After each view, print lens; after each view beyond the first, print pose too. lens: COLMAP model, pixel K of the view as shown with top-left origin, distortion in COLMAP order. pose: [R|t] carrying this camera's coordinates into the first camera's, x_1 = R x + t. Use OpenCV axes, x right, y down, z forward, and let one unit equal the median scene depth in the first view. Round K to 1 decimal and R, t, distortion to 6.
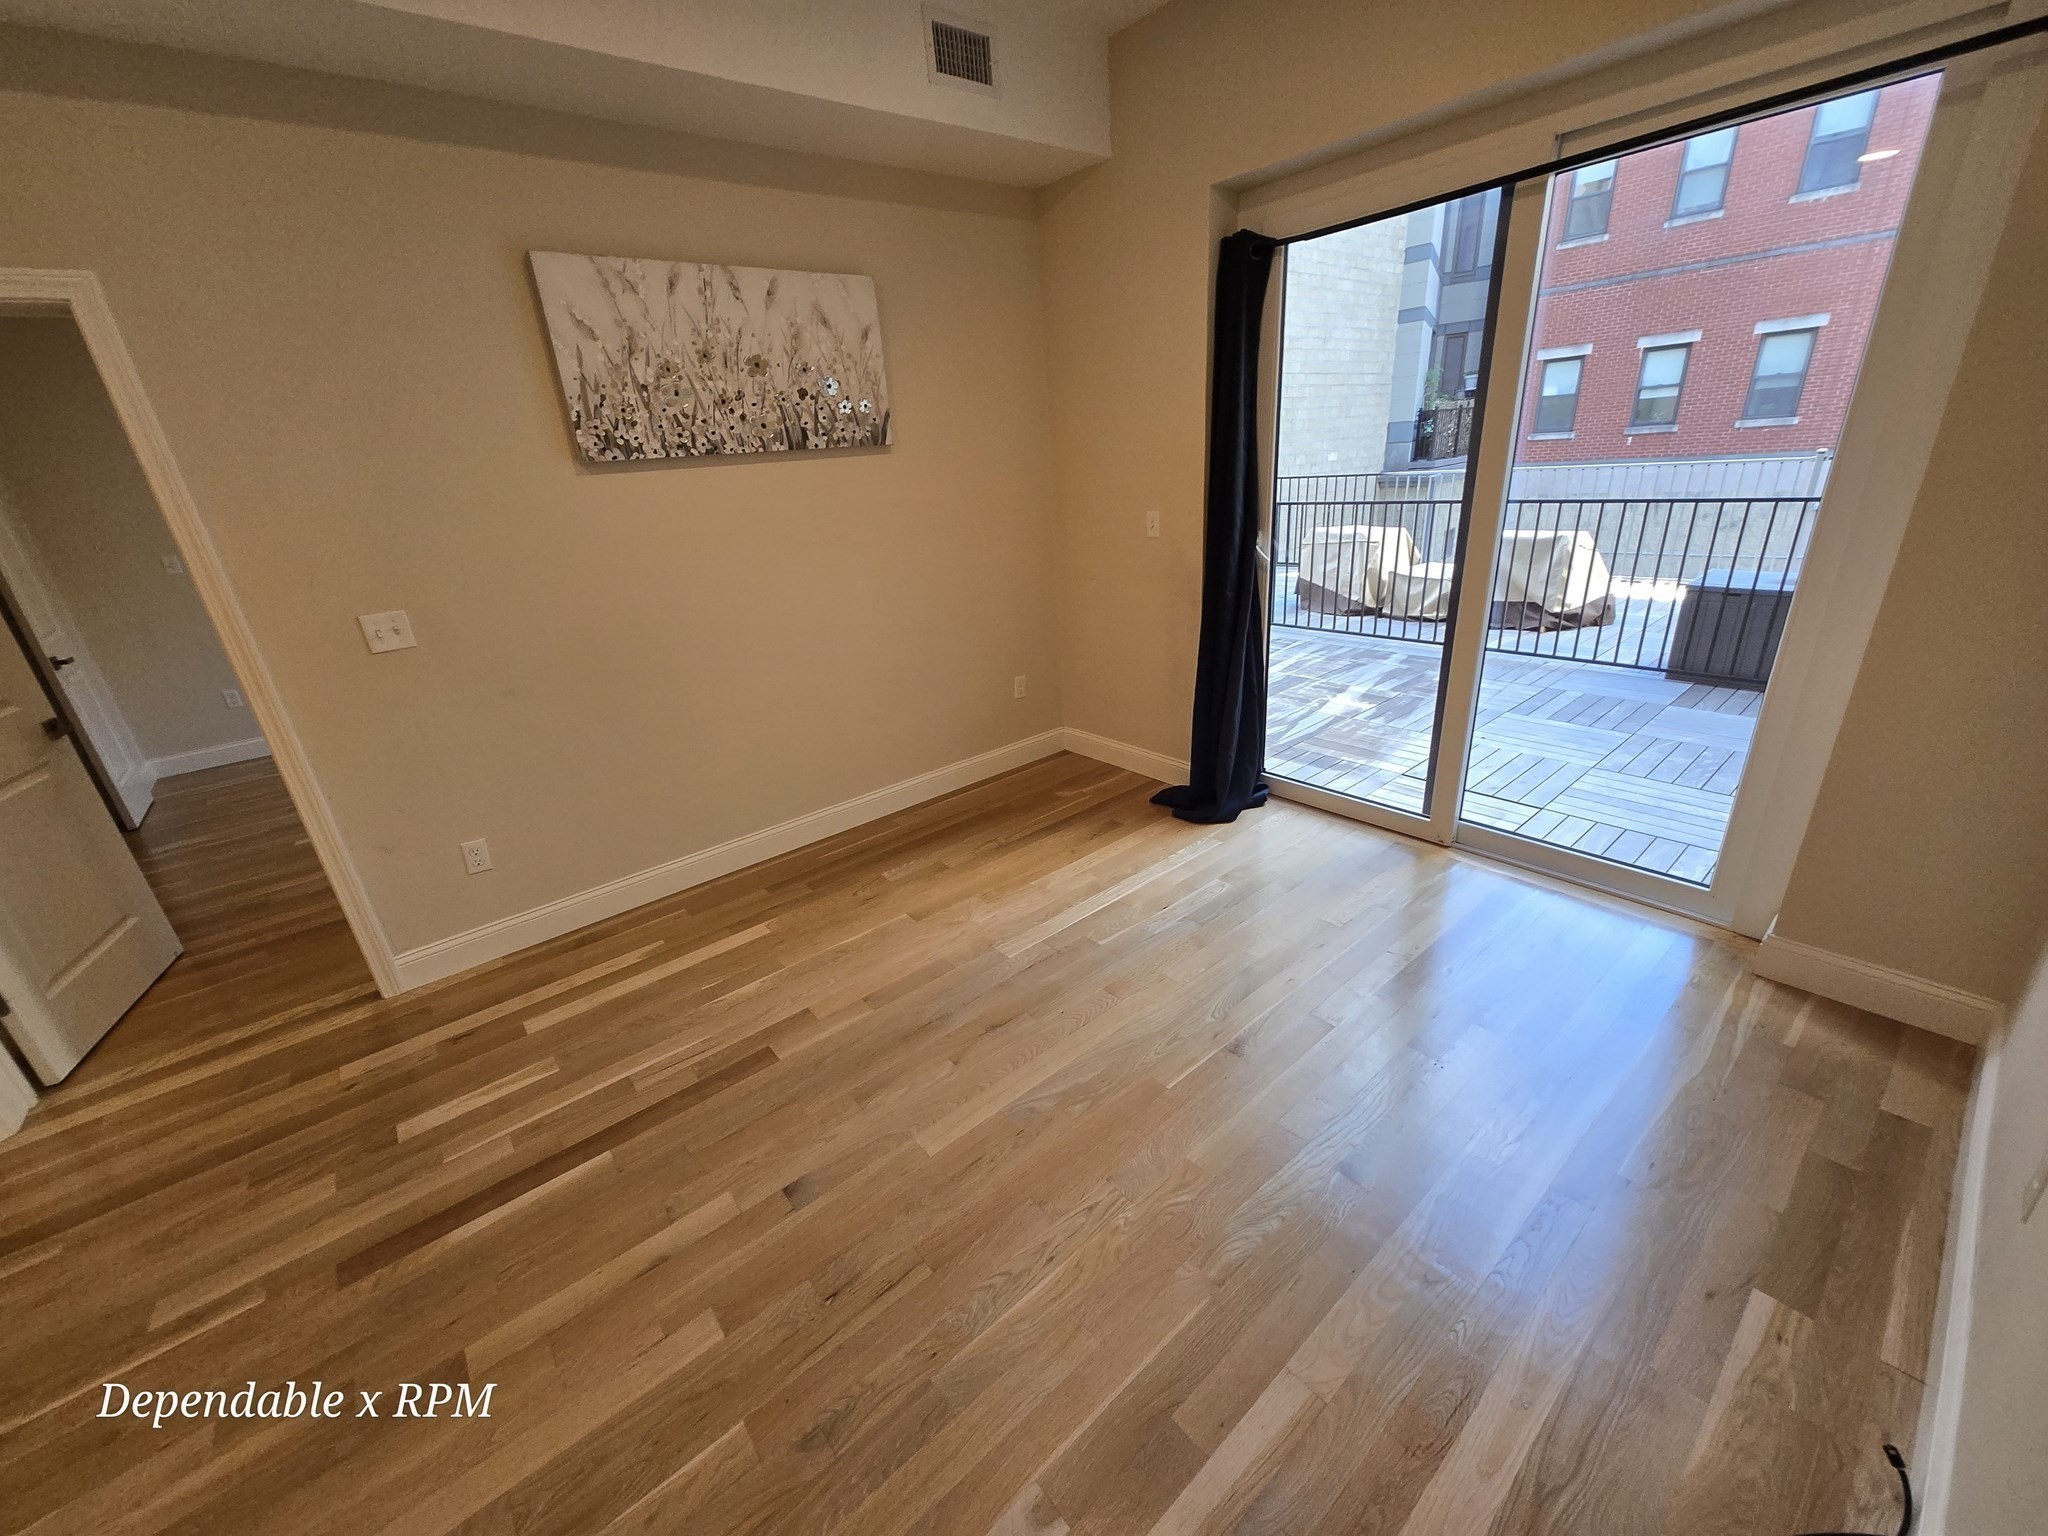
lens RADIAL K [[801.1, 0, 1016.5], [0, 801.1, 776.4], [0, 0, 1]] dist [0.002955, -0.000200]
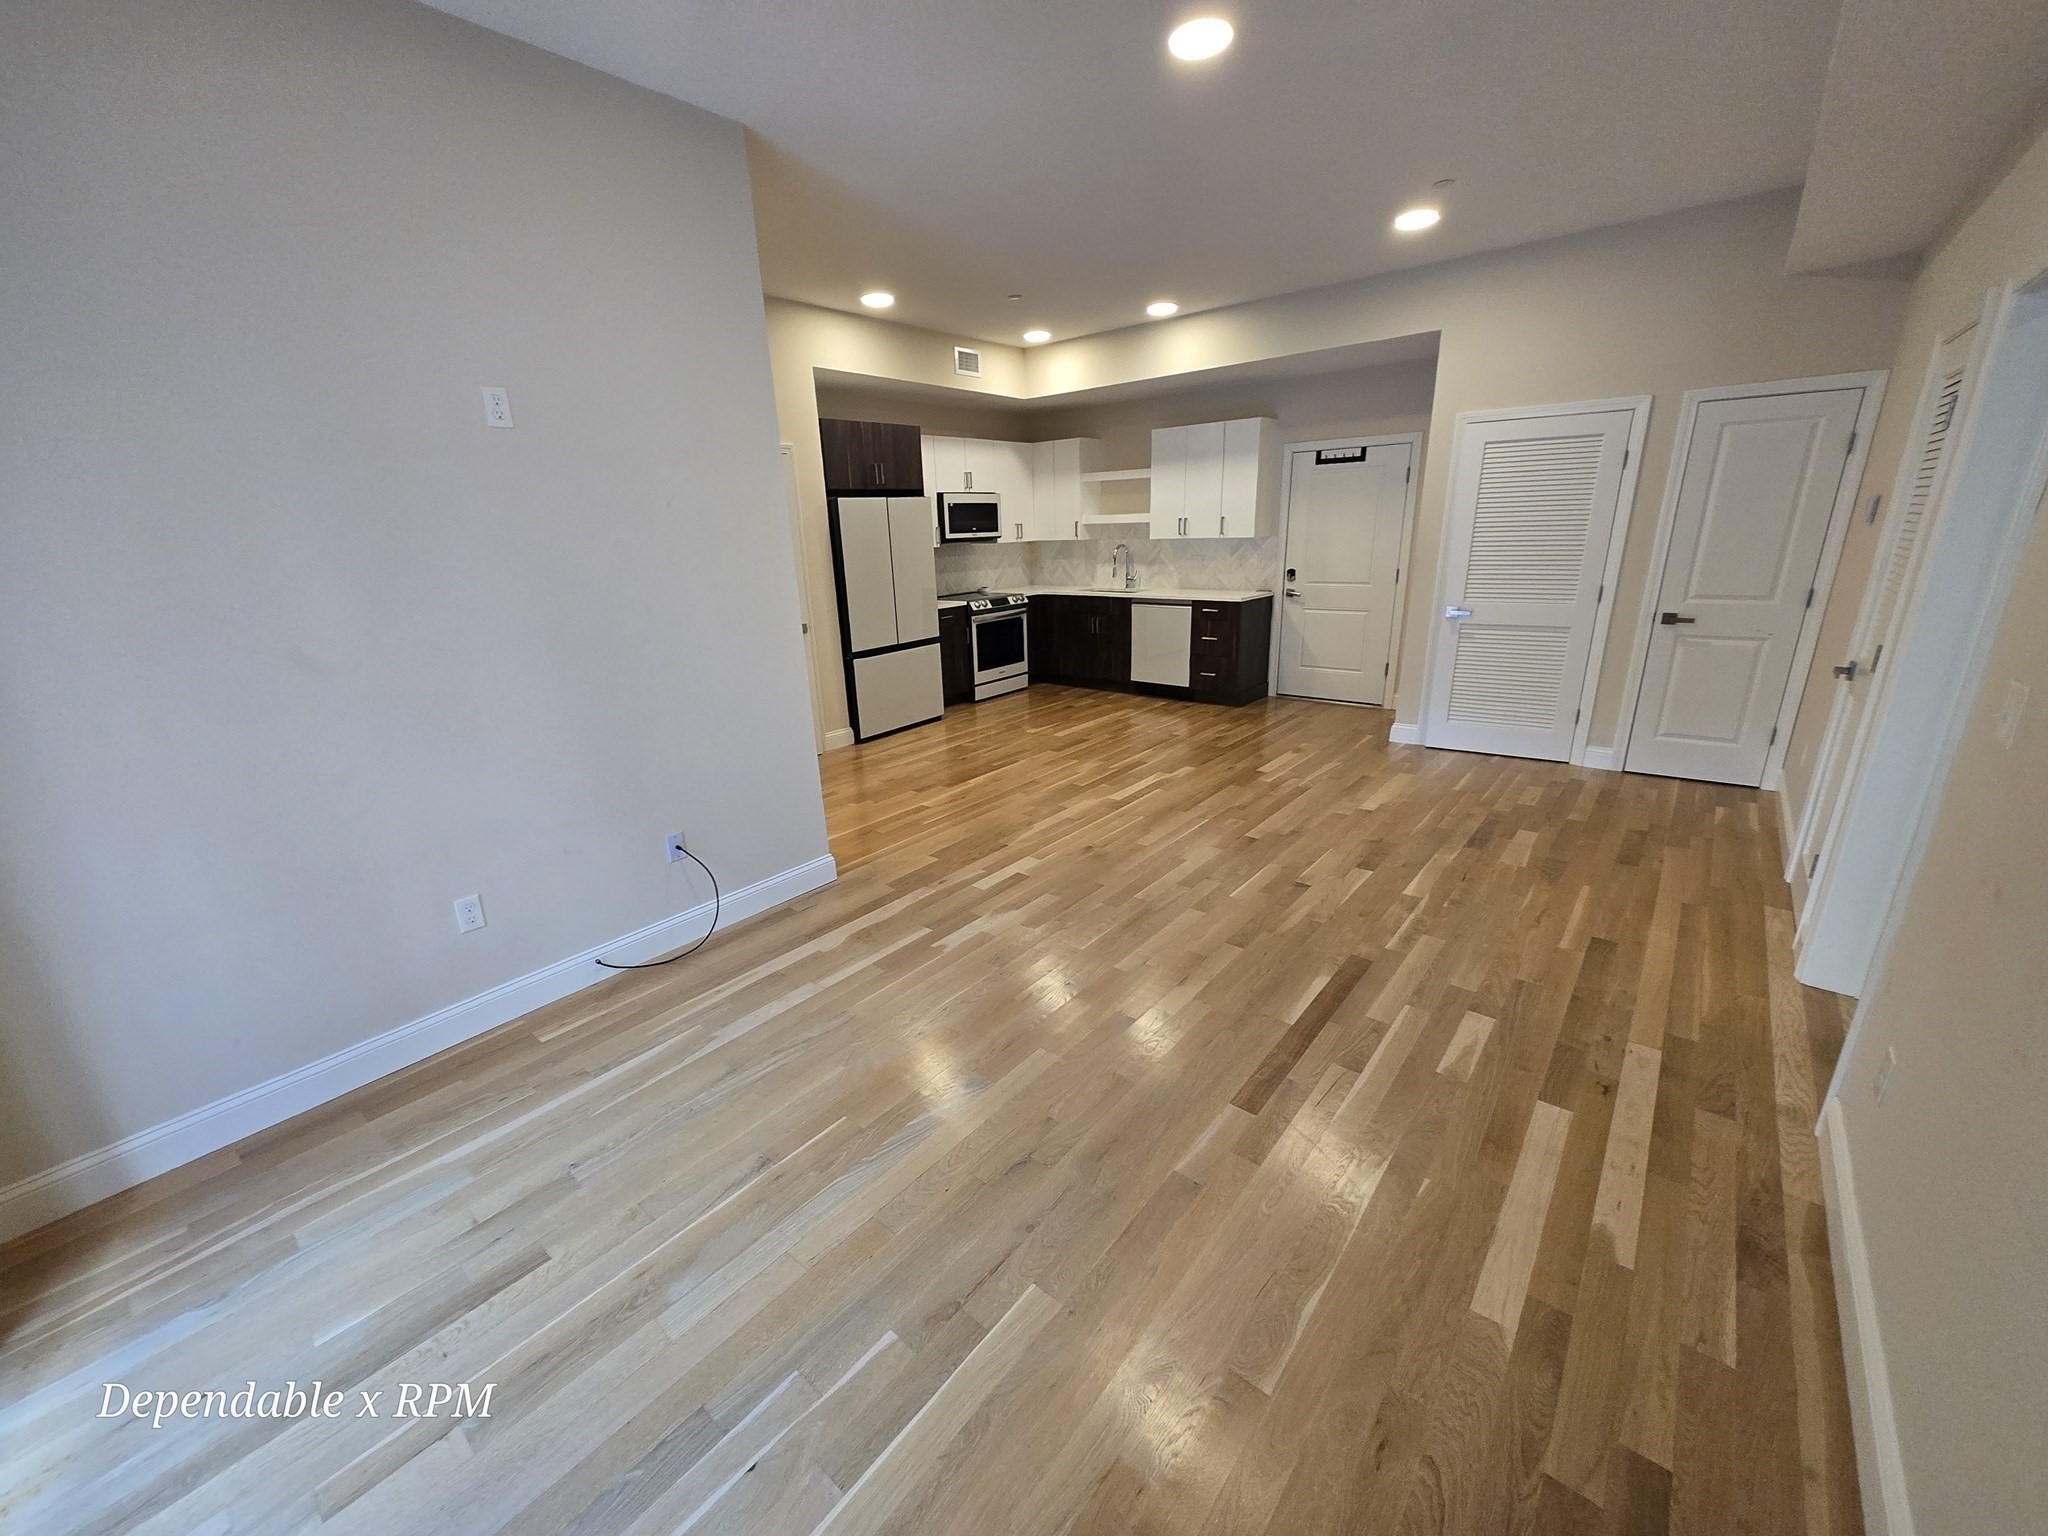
lens RADIAL K [[801.1, 0, 1016.5], [0, 801.1, 776.4], [0, 0, 1]] dist [0.002955, -0.000200]
pose [[-0.978820, 0.154290, -0.134561, 0.025108], [0.031411, 0.762680, 0.646013, -0.449094], [0.202300, 0.628103, -0.751373, 1.073860]]
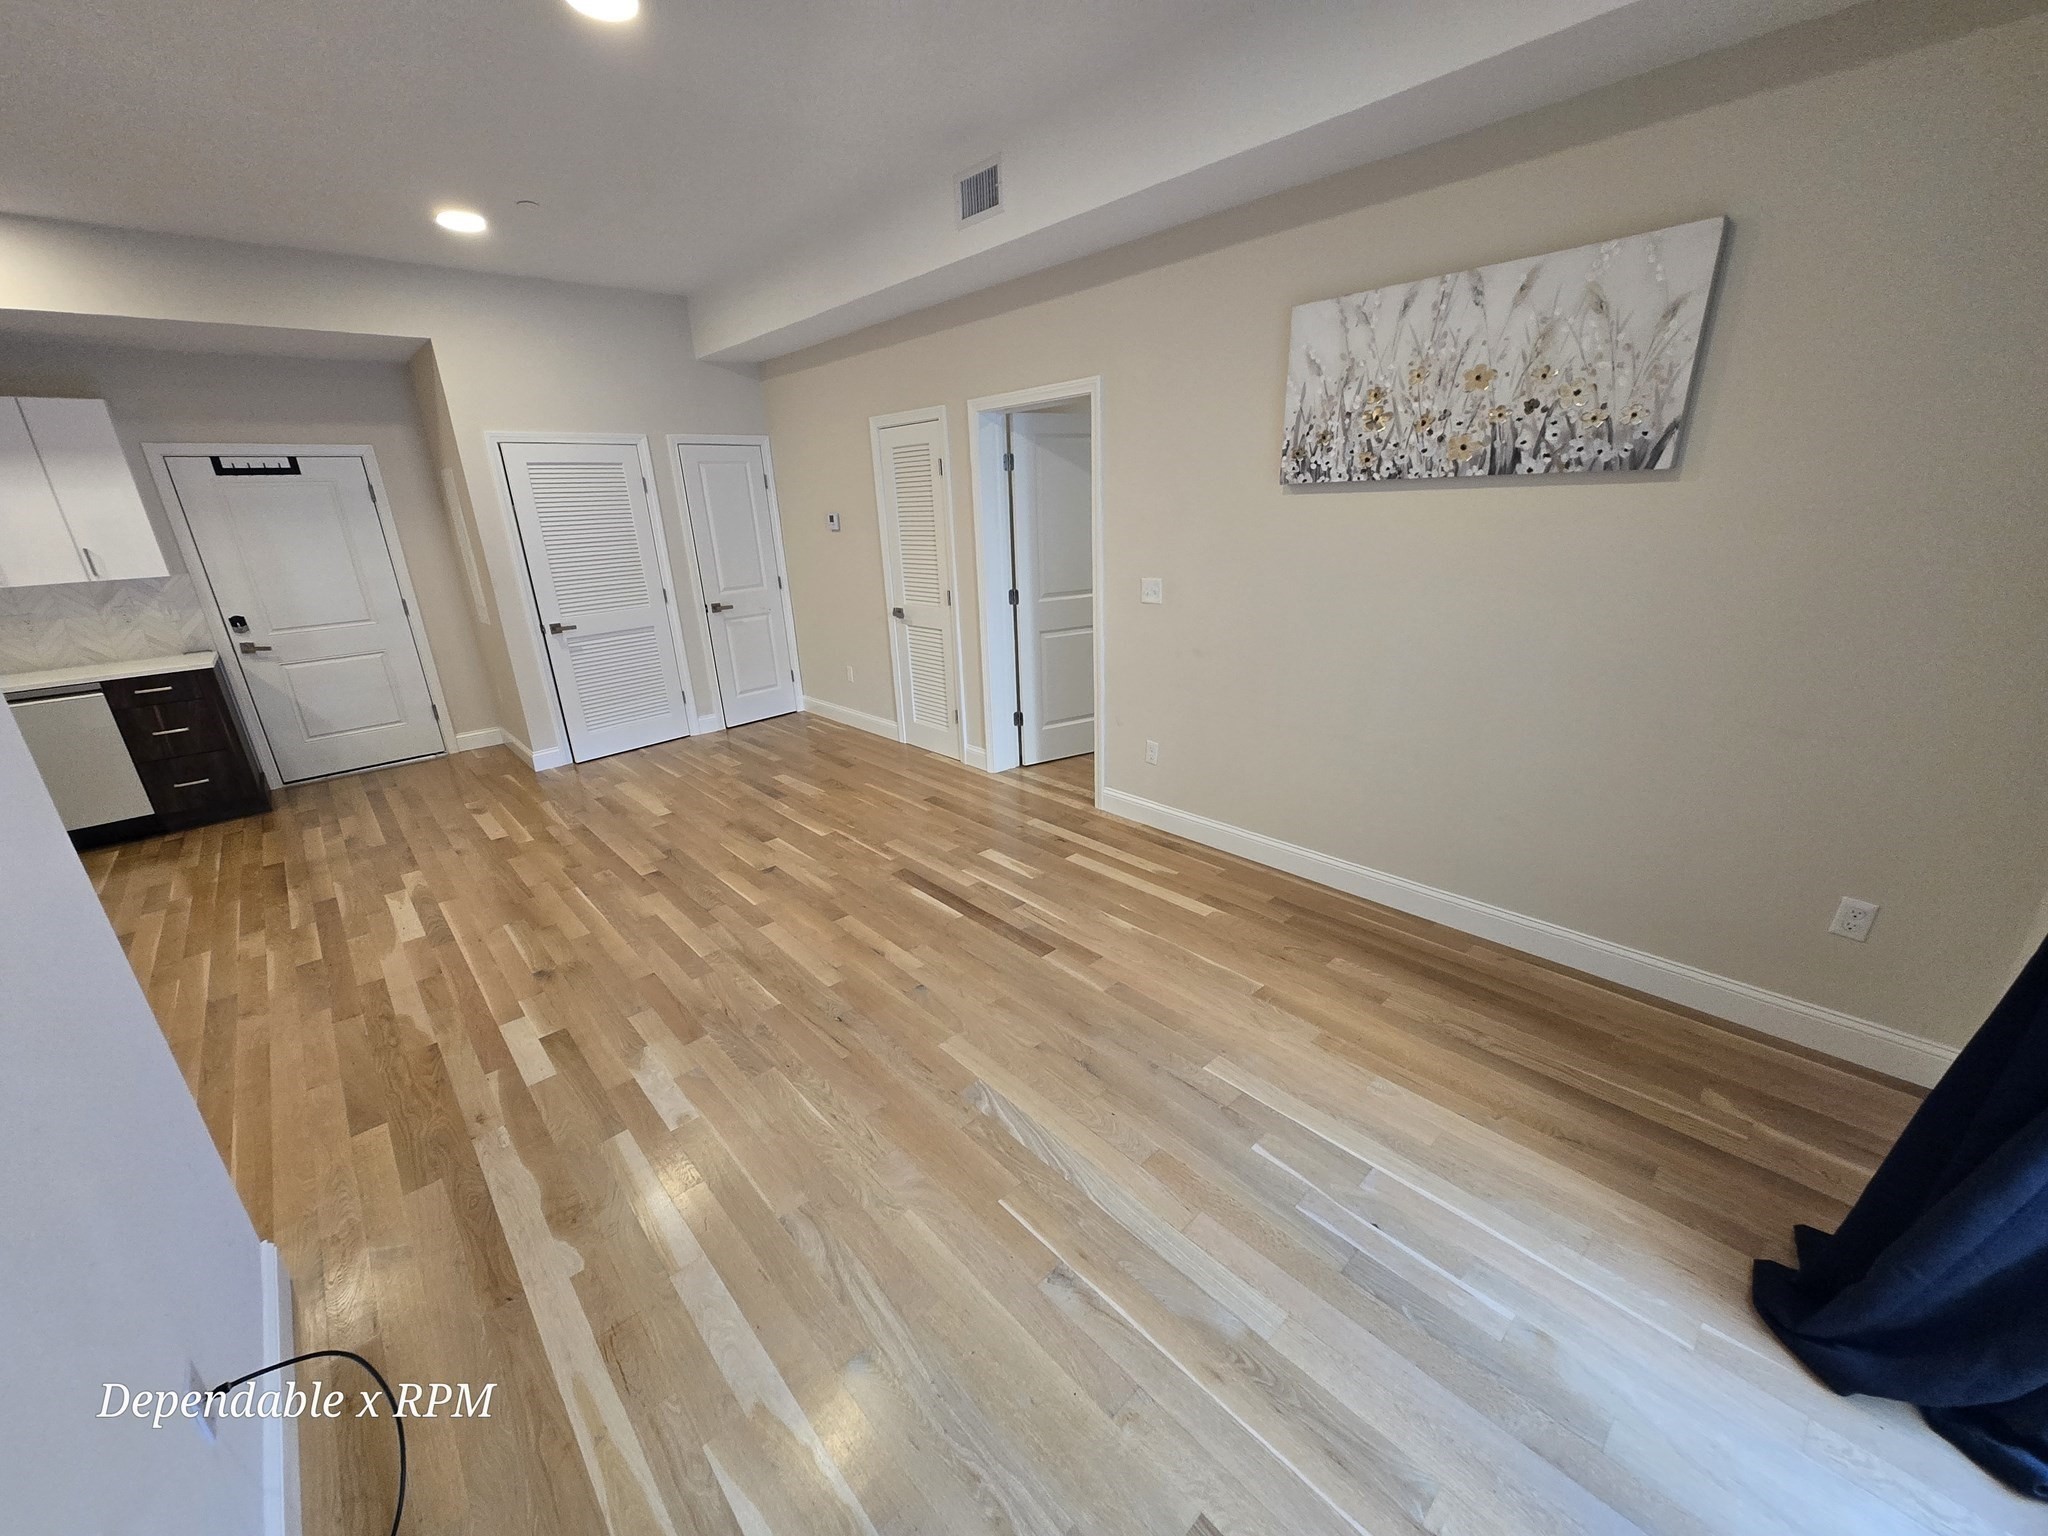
lens RADIAL K [[801.1, 0, 1016.5], [0, 801.1, 776.4], [0, 0, 1]] dist [0.002955, -0.000200]
pose [[0.049800, 0.395325, -0.917190, 0.584343], [-0.342457, 0.869418, 0.356141, -0.262991], [0.938213, 0.296363, 0.178679, 0.480353]]
